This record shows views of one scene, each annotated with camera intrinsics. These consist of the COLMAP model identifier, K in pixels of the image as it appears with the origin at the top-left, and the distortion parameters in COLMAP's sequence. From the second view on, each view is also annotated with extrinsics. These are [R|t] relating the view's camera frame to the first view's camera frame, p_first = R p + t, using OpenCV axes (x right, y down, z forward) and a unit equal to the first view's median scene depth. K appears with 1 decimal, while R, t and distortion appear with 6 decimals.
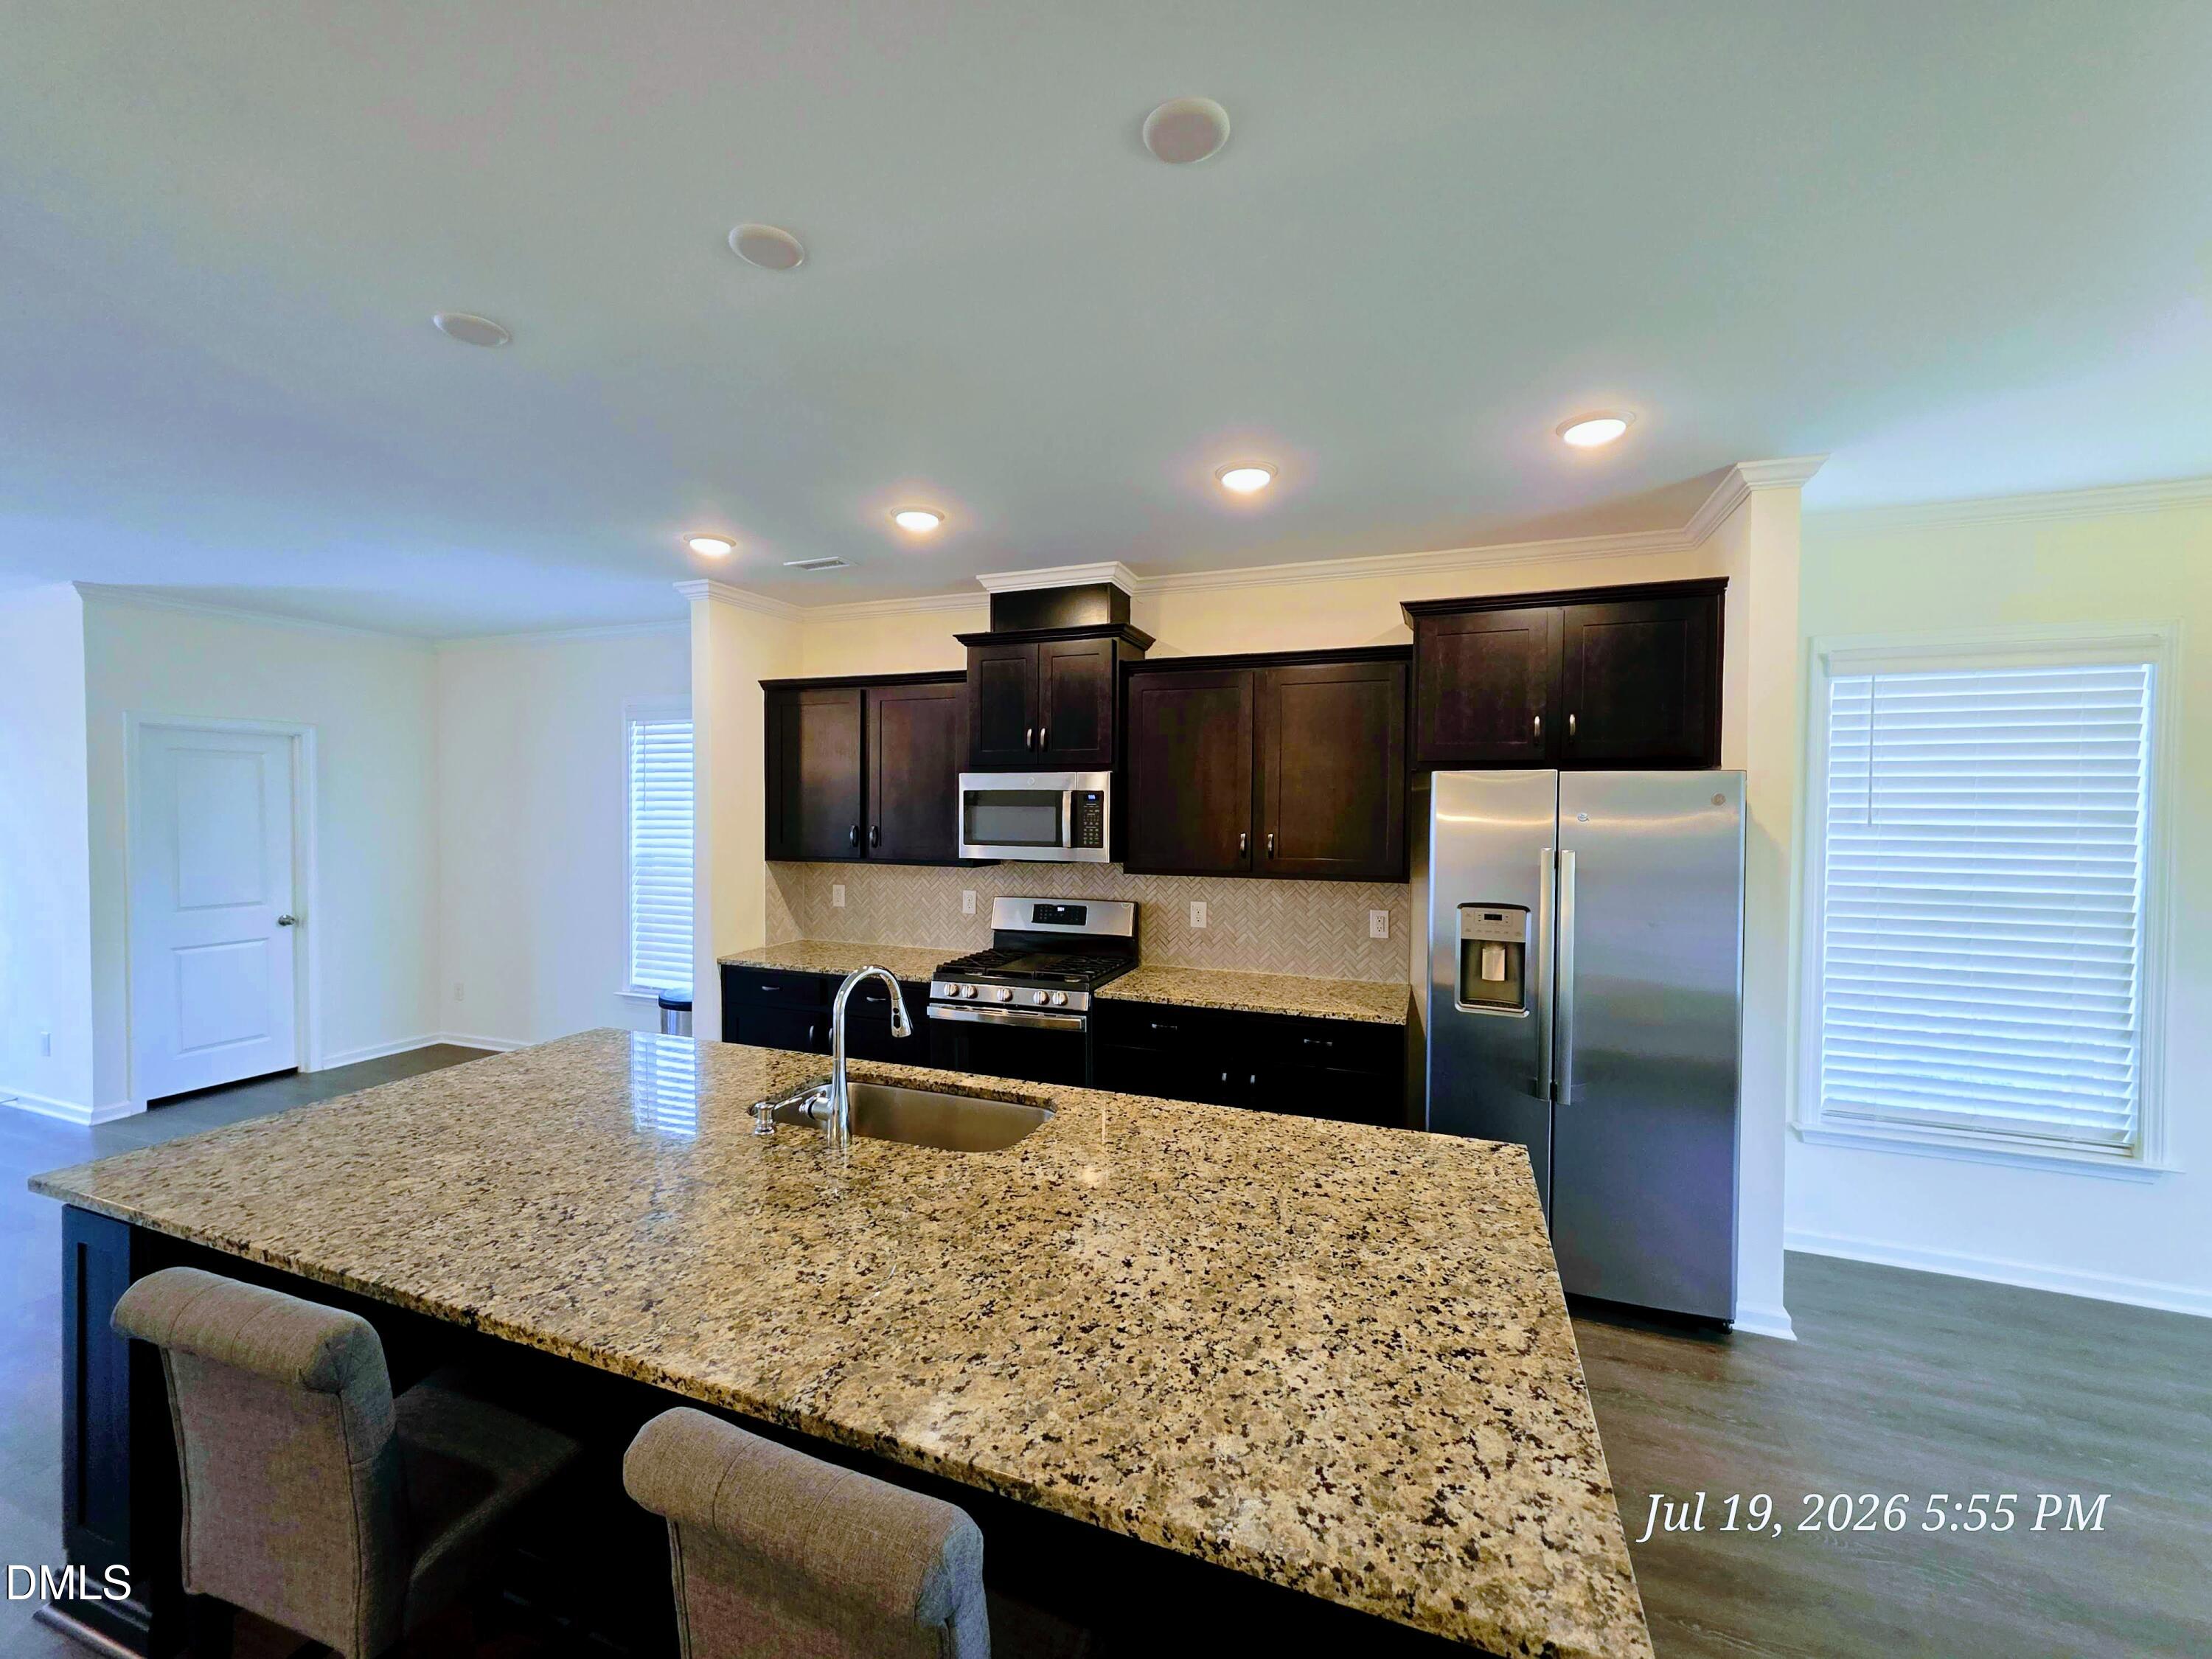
lens RADIAL K [[892.6, 0, 1103.7], [0, 892.6, 825.5], [0, 0, 1]] dist [0.003823, 0.001258]
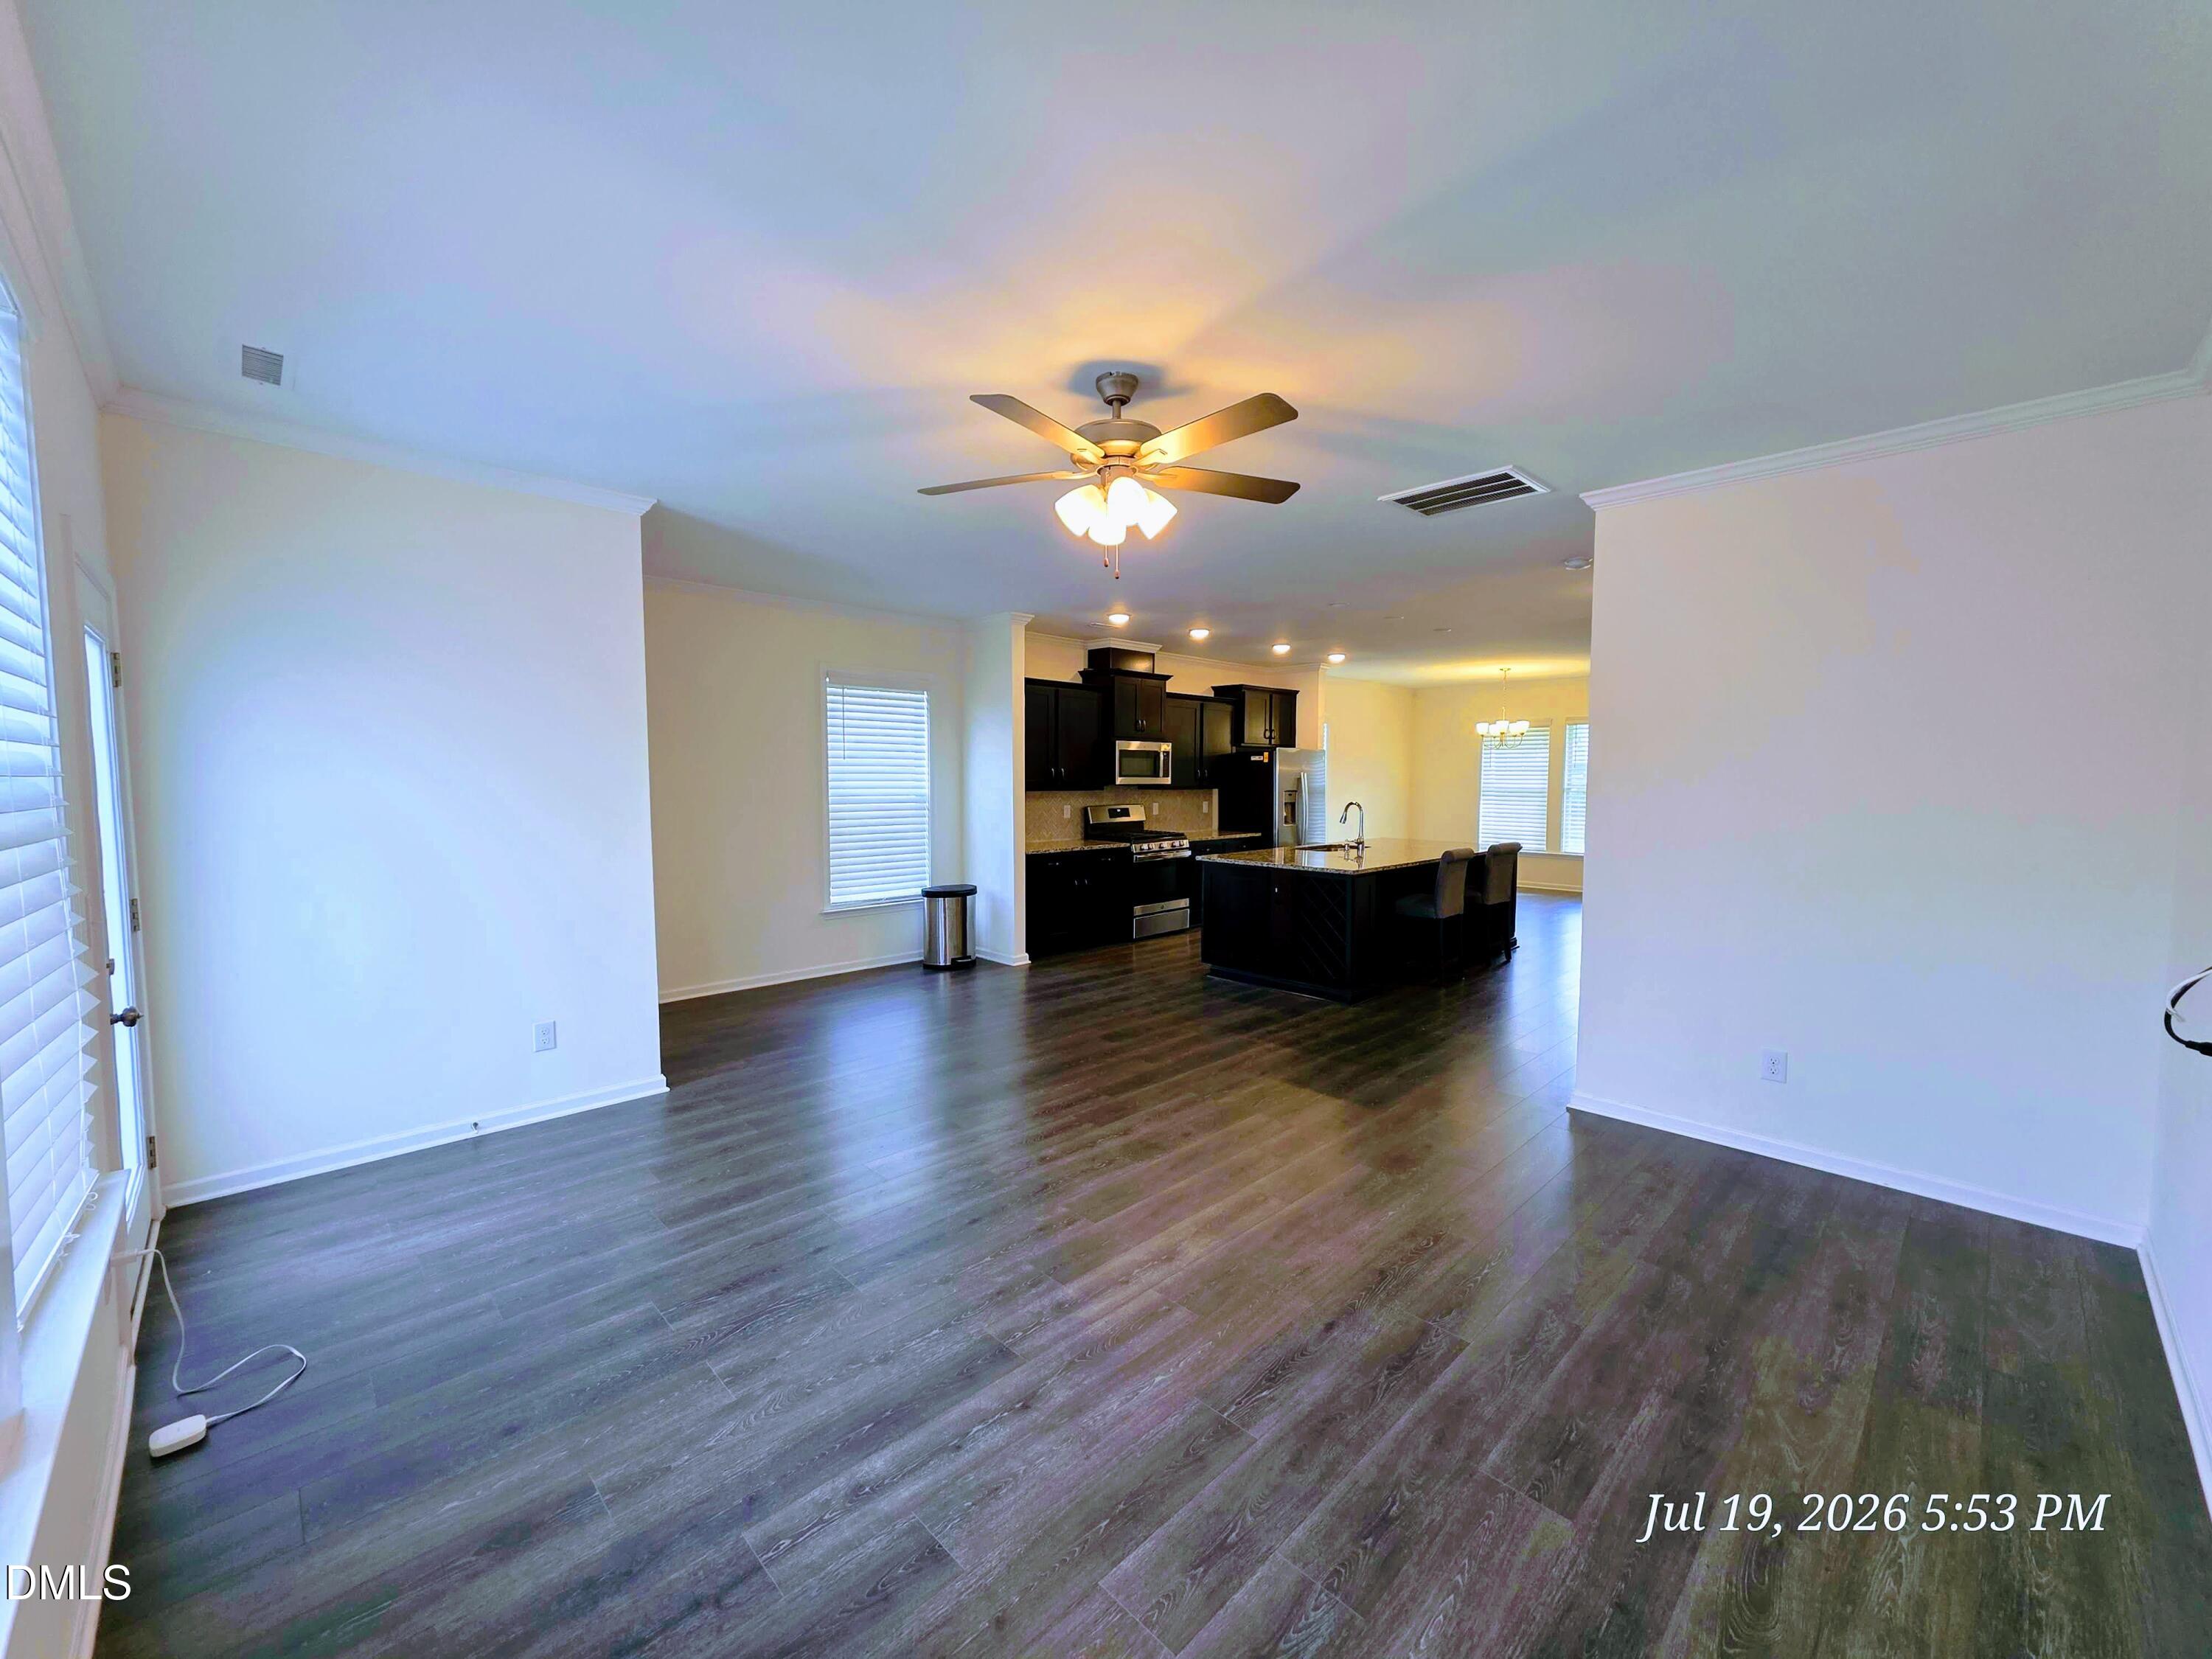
lens RADIAL K [[892.6, 0, 1112.2], [0, 892.6, 838.8], [0, 0, 1]] dist [0.003823, 0.001258]
pose [[0.414010, -0.074434, 0.907224, -1.930025], [0.010364, 0.996972, 0.077067, 0.004680], [-0.910213, -0.022504, 0.413528, 0.198884]]
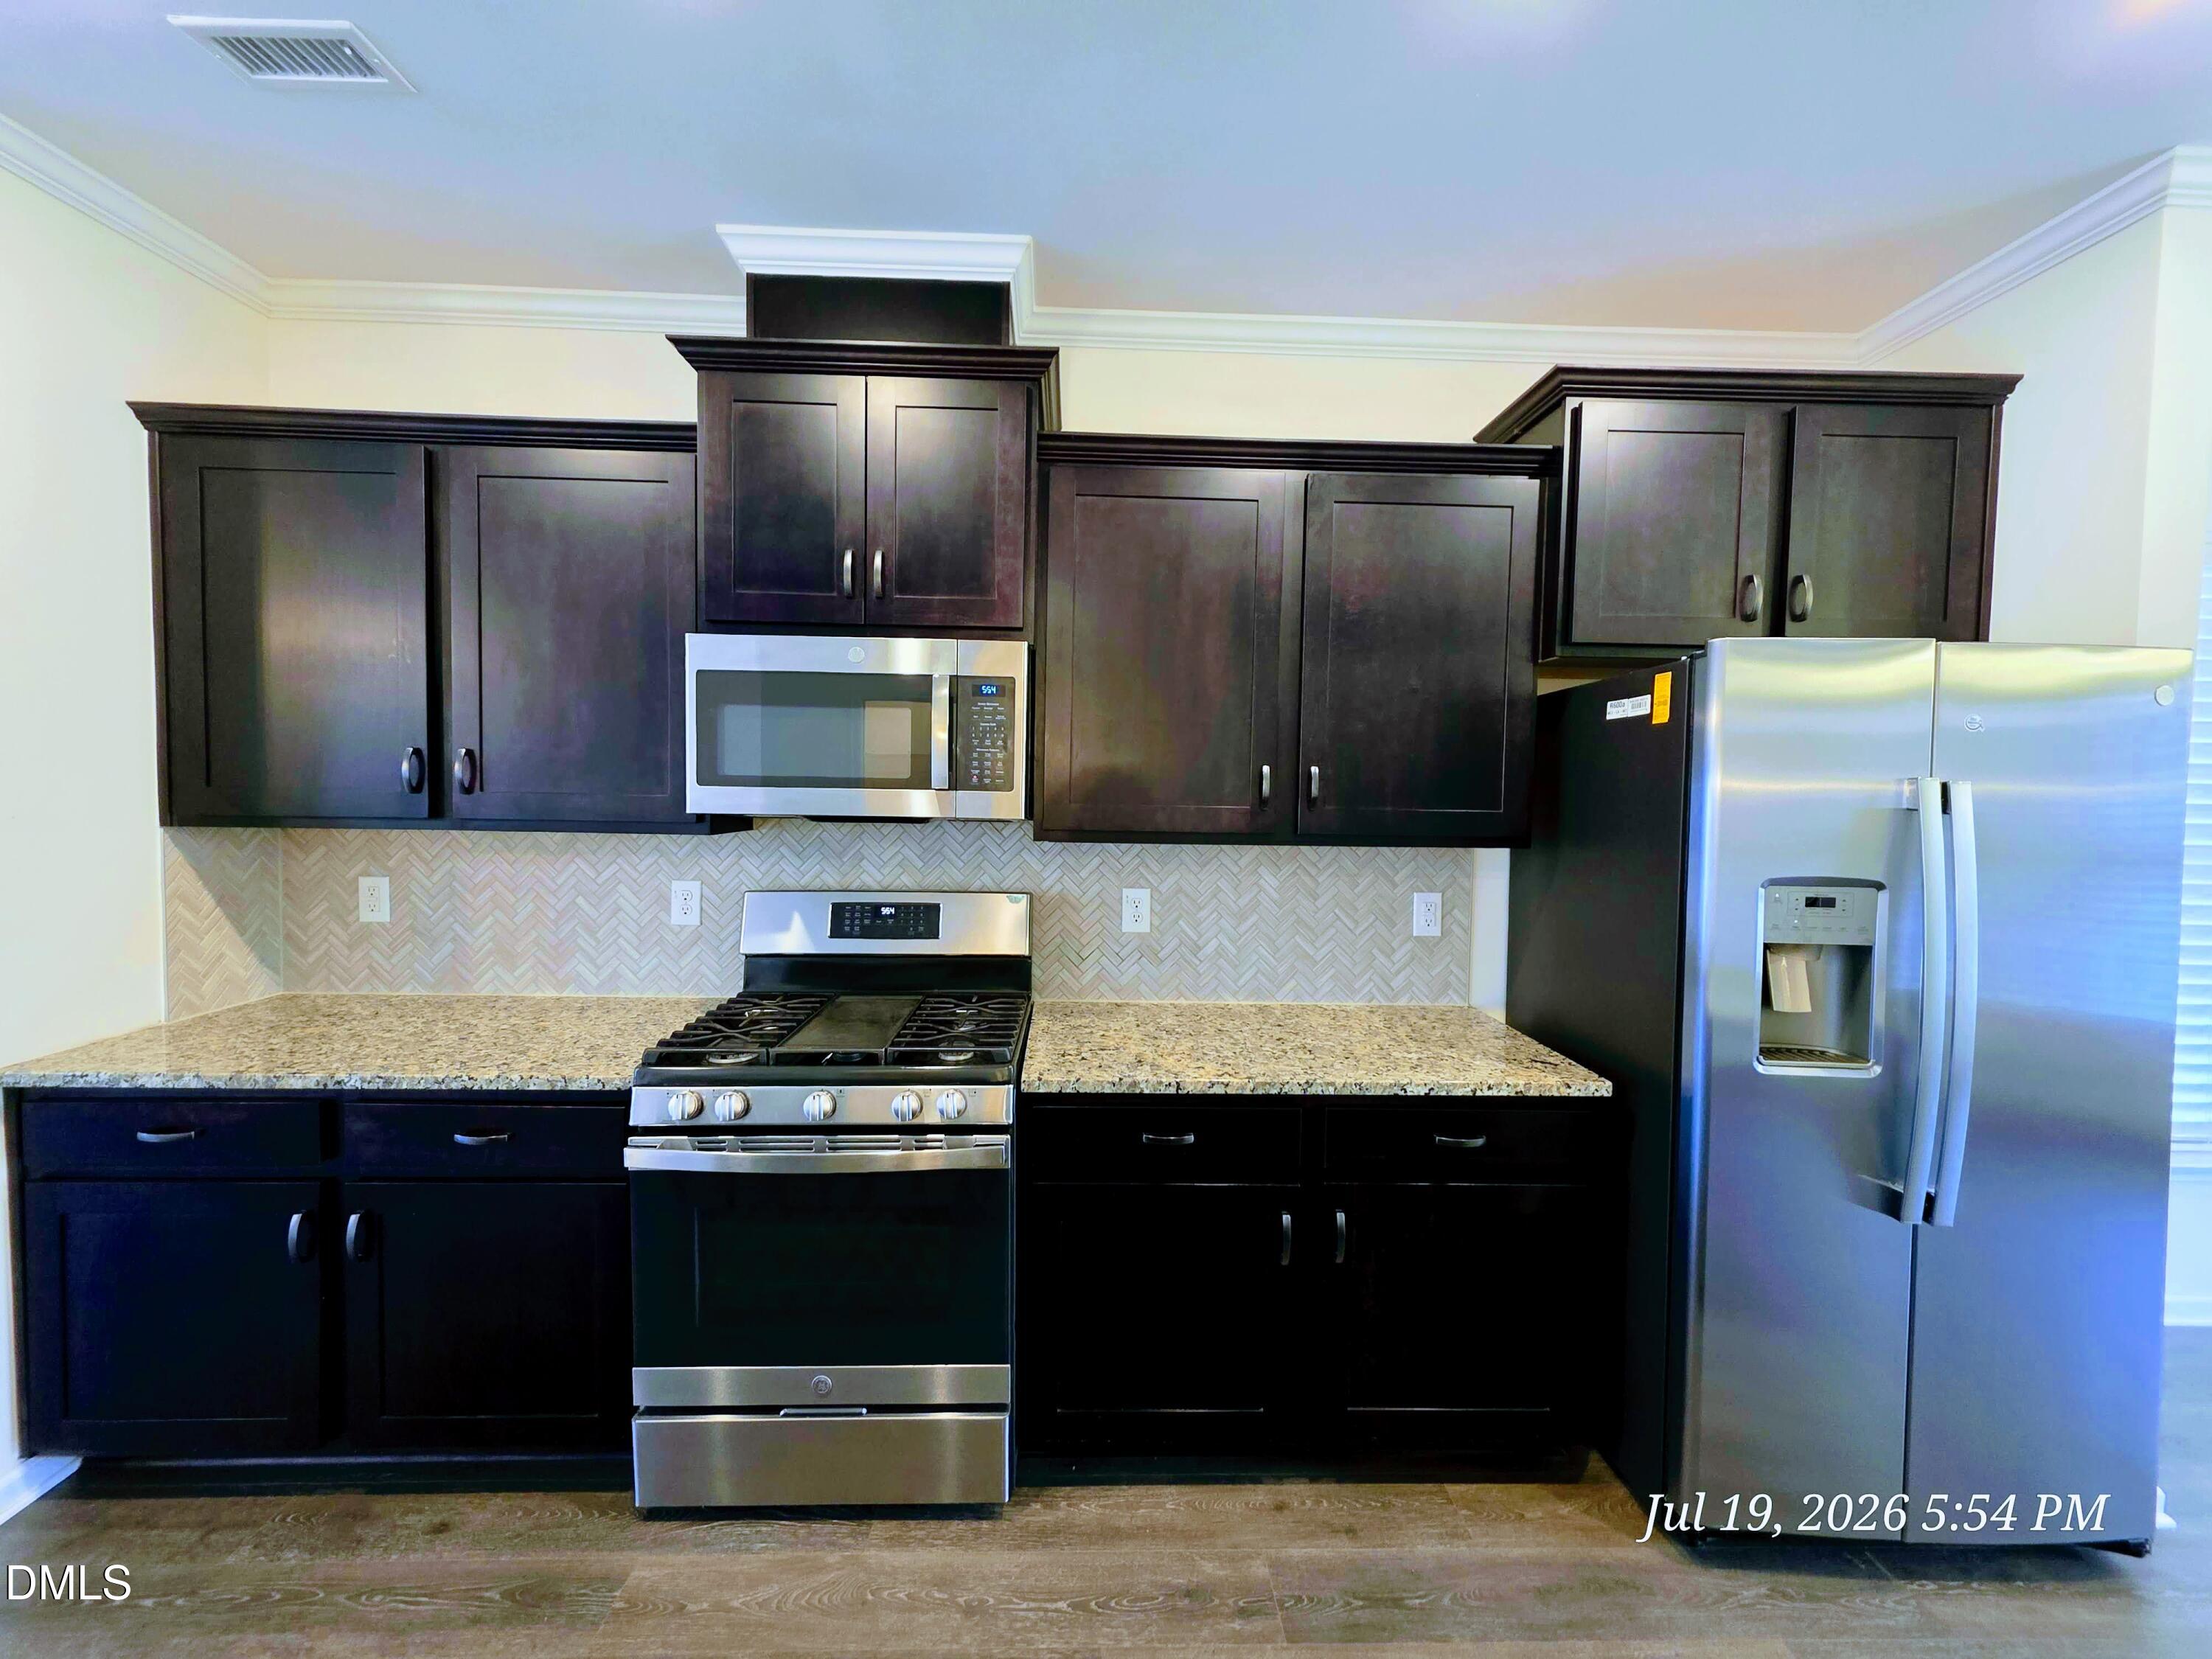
lens RADIAL K [[892.6, 0, 1104.7], [0, 892.6, 830.2], [0, 0, 1]] dist [0.003823, 0.001258]
pose [[0.924230, -0.008707, 0.381737, -0.136817], [-0.002549, 0.999577, 0.028970, 0.030780], [-0.381828, -0.027748, 0.923817, 0.474915]]
